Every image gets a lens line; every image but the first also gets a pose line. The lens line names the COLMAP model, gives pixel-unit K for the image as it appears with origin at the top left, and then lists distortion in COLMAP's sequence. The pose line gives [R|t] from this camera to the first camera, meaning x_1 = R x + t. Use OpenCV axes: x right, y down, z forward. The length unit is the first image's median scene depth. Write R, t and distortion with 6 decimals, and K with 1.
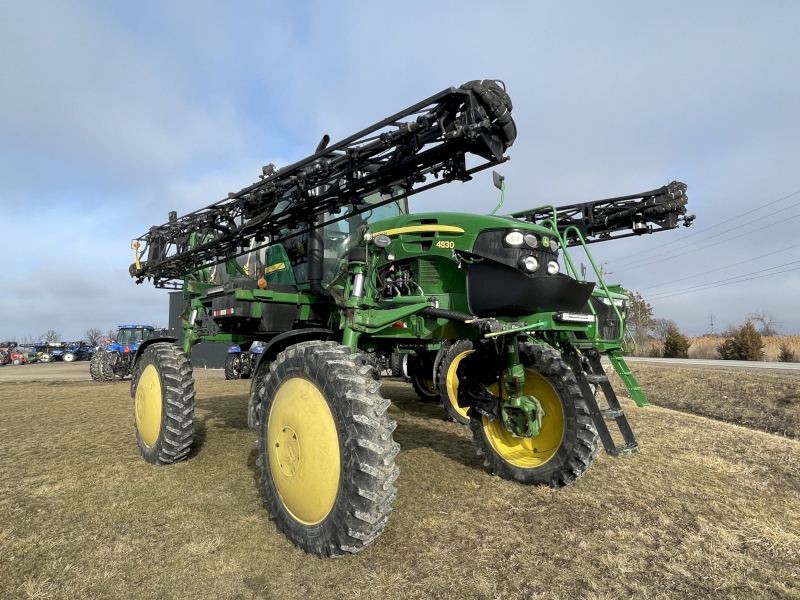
lens RADIAL K [[518.4, 0, 400.8], [0, 518.4, 301.0], [0, 0, 1]] dist [-0.005950, -0.000686]
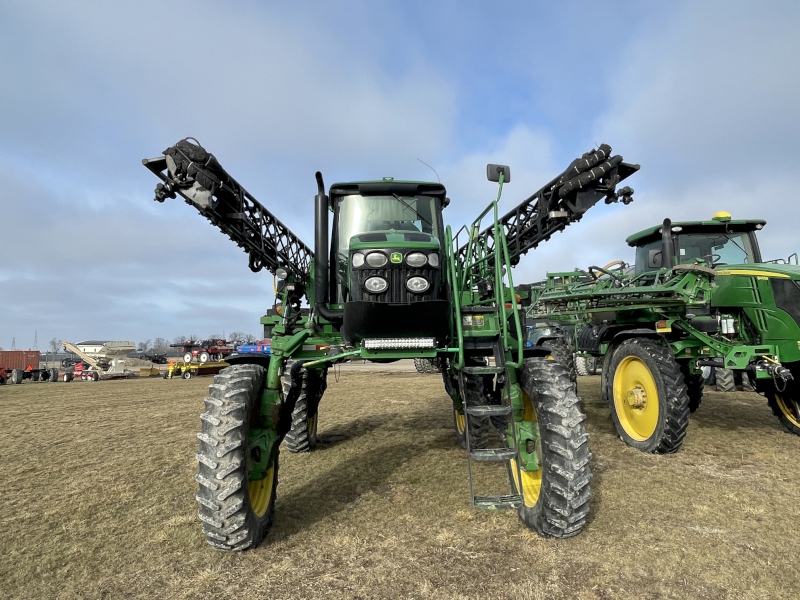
lens RADIAL K [[518.4, 0, 400.7], [0, 518.4, 299.0], [0, 0, 1]] dist [-0.005950, -0.000686]
pose [[0.796322, -0.063928, -0.601485, 0.834173], [0.072320, 0.997329, -0.010252, -0.033044], [0.600534, -0.035335, 0.798818, 0.279898]]
